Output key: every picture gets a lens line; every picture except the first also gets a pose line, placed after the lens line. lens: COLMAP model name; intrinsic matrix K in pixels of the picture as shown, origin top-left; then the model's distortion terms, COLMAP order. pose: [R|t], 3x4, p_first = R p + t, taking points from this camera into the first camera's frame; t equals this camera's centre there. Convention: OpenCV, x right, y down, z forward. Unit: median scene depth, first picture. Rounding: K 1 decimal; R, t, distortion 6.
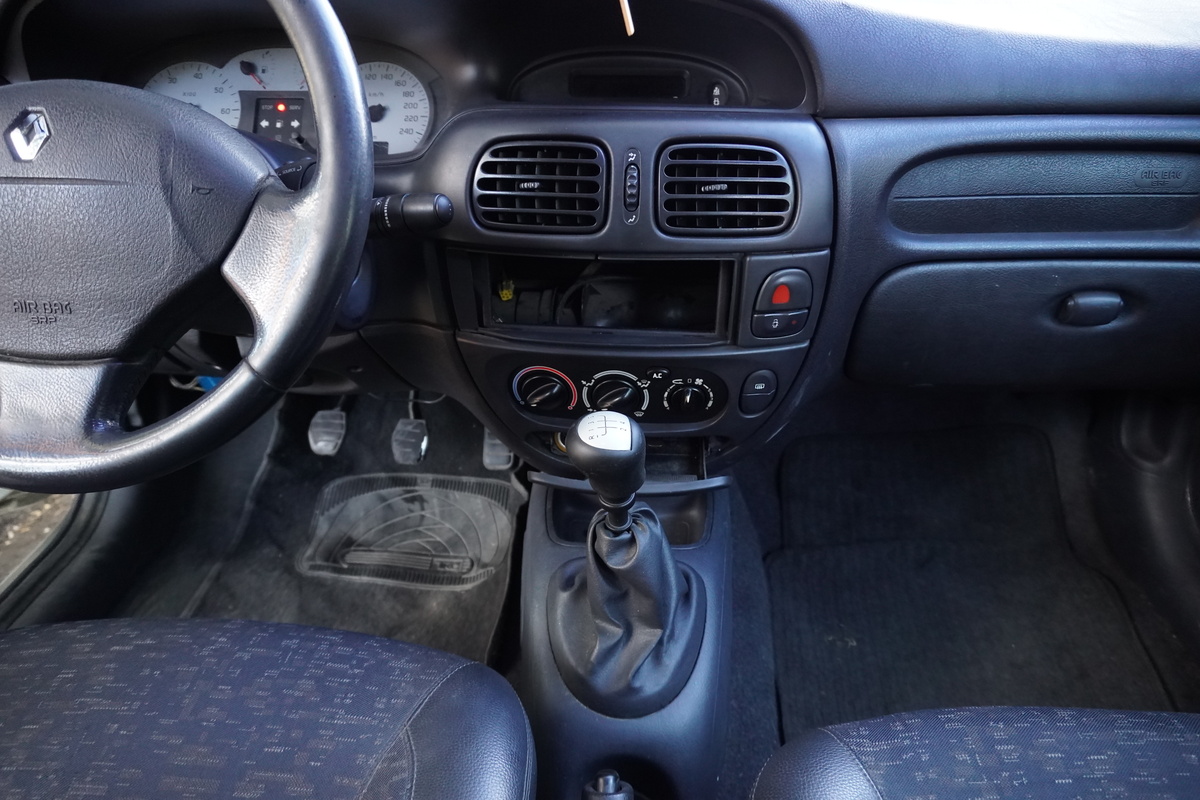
lens RADIAL K [[807.4, 0, 602.8], [0, 807.4, 401.3], [0, 0, 1]] dist [-0.049364, 0.042837]
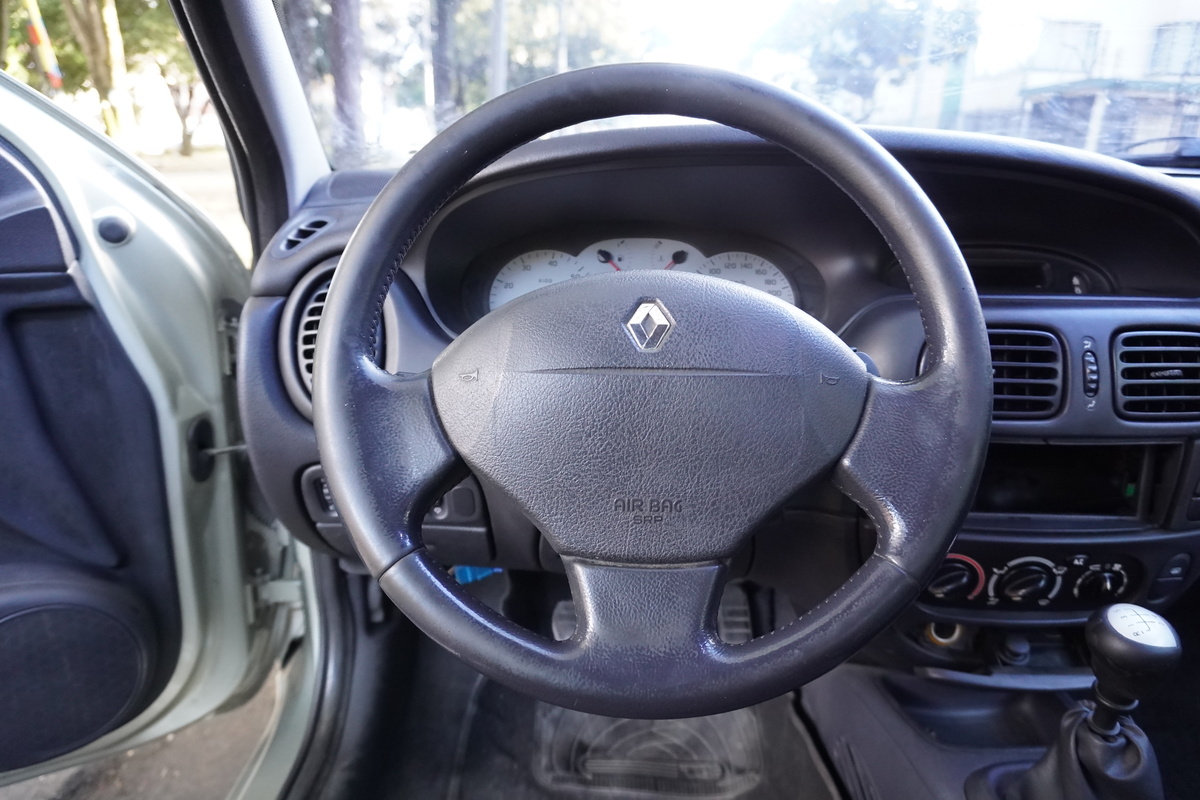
lens RADIAL K [[807.4, 0, 602.8], [0, 807.4, 401.3], [0, 0, 1]] dist [-0.049364, 0.042837]
pose [[0.999154, -0.007491, 0.040438, -0.540531], [0.015844, 0.977484, -0.210415, -0.027975], [-0.037952, 0.210878, 0.976775, 0.049866]]
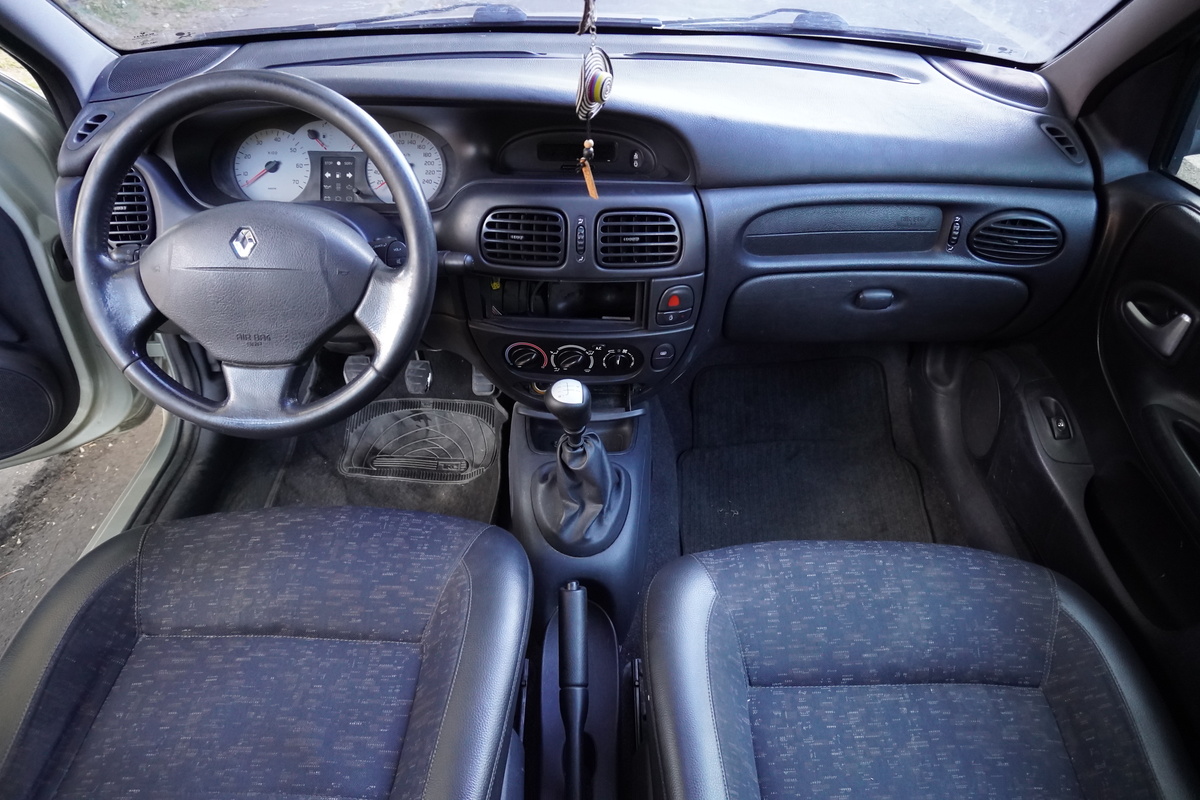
lens RADIAL K [[807.4, 0, 602.8], [0, 807.4, 401.3], [0, 0, 1]] dist [-0.049364, 0.042837]
pose [[0.998035, -0.019256, 0.059631, -0.020072], [0.011024, 0.990728, 0.135410, -0.143582], [-0.061686, -0.134486, 0.988994, -0.579868]]
